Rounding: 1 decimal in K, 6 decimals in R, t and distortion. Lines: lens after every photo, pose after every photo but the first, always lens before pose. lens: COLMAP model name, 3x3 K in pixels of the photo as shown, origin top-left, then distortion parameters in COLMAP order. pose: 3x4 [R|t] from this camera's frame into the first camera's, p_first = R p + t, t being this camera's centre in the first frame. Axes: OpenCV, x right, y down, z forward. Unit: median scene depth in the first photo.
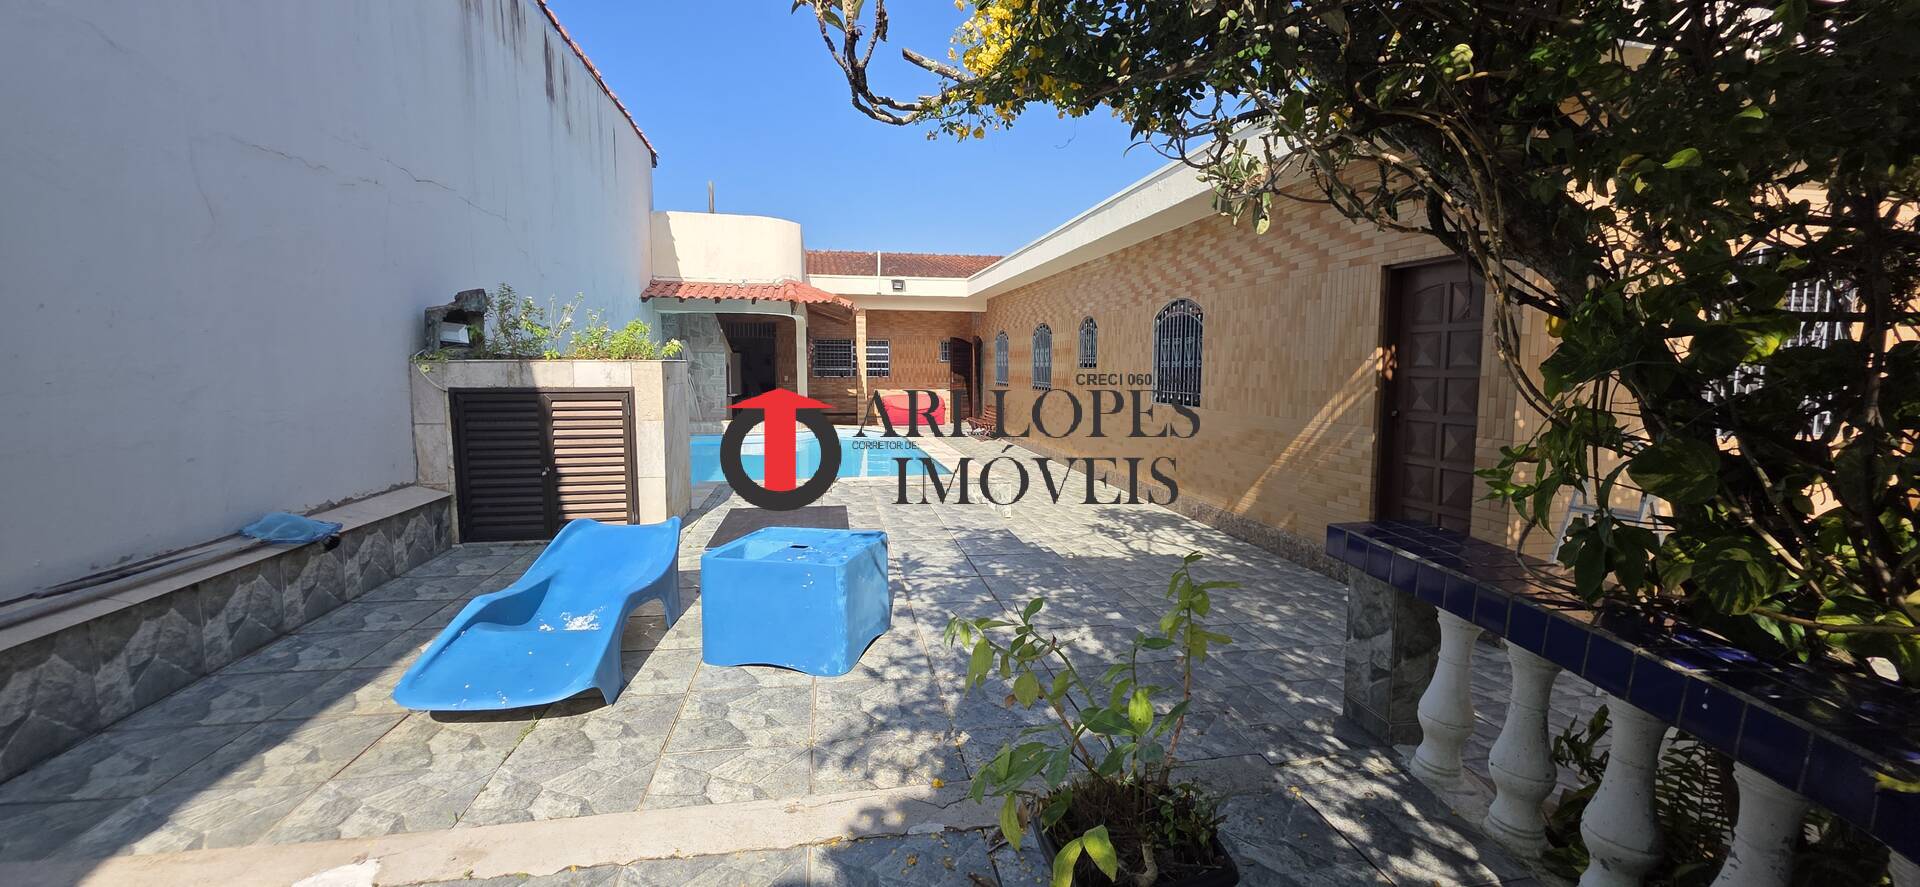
lens RADIAL K [[764.3, 0, 957.5], [0, 764.3, 436.1], [0, 0, 1]] dist [0.013643, -0.007139]
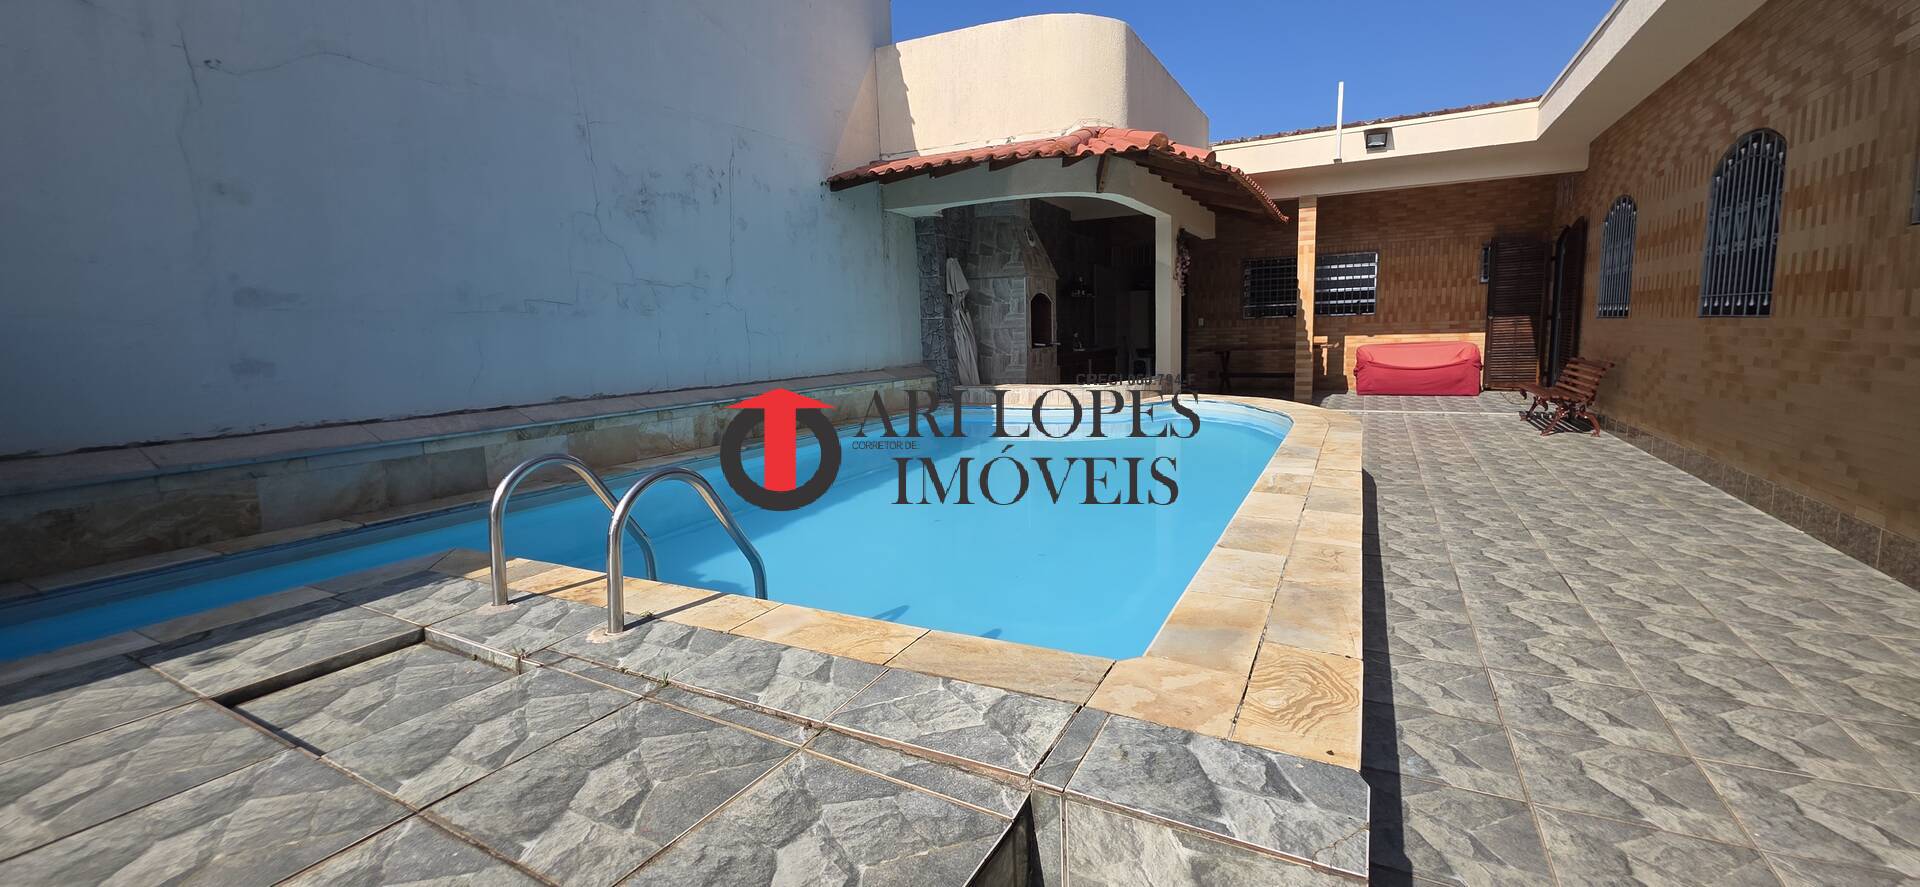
lens RADIAL K [[764.3, 0, 957.5], [0, 764.3, 436.1], [0, 0, 1]] dist [0.013643, -0.007139]
pose [[0.776277, 0.061700, -0.627365, 0.047919], [-0.028776, 0.997630, 0.062508, -0.013361], [0.629734, -0.030471, 0.776213, 0.404262]]
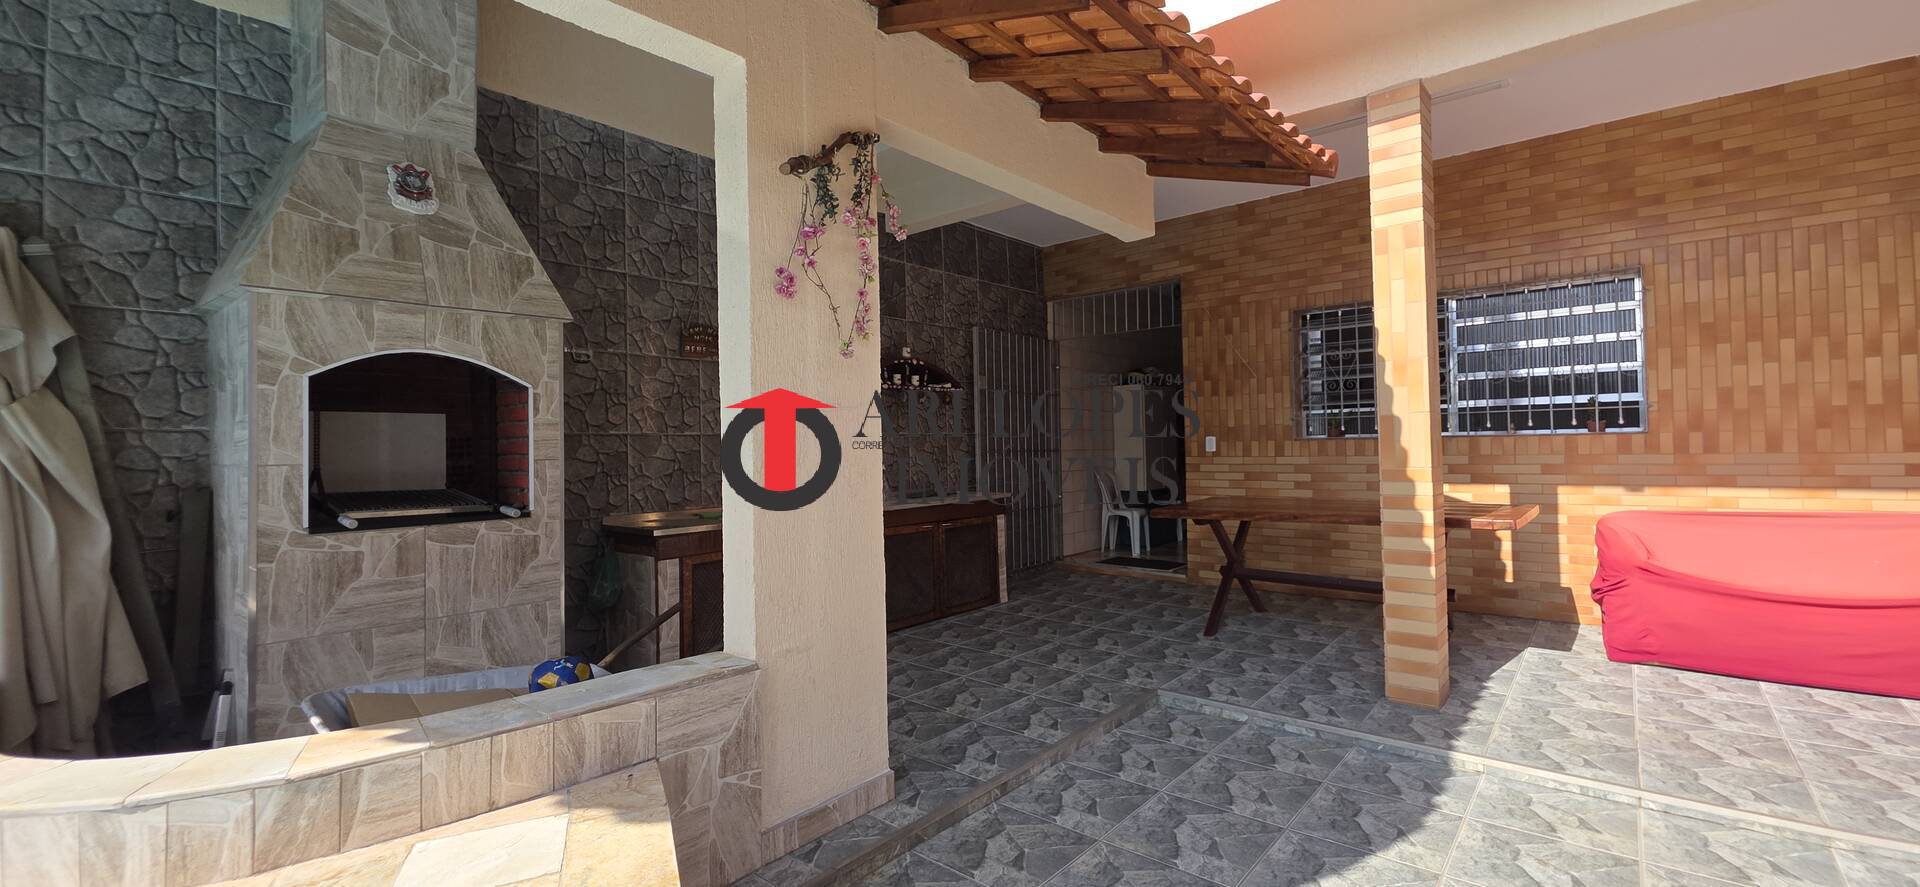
lens RADIAL K [[764.3, 0, 957.5], [0, 764.3, 436.1], [0, 0, 1]] dist [0.013643, -0.007139]
pose [[0.619523, -0.024411, -0.784598, -0.044168], [-0.055996, 0.995596, -0.075191, -0.058056], [0.782978, 0.090517, 0.615428, 0.856298]]
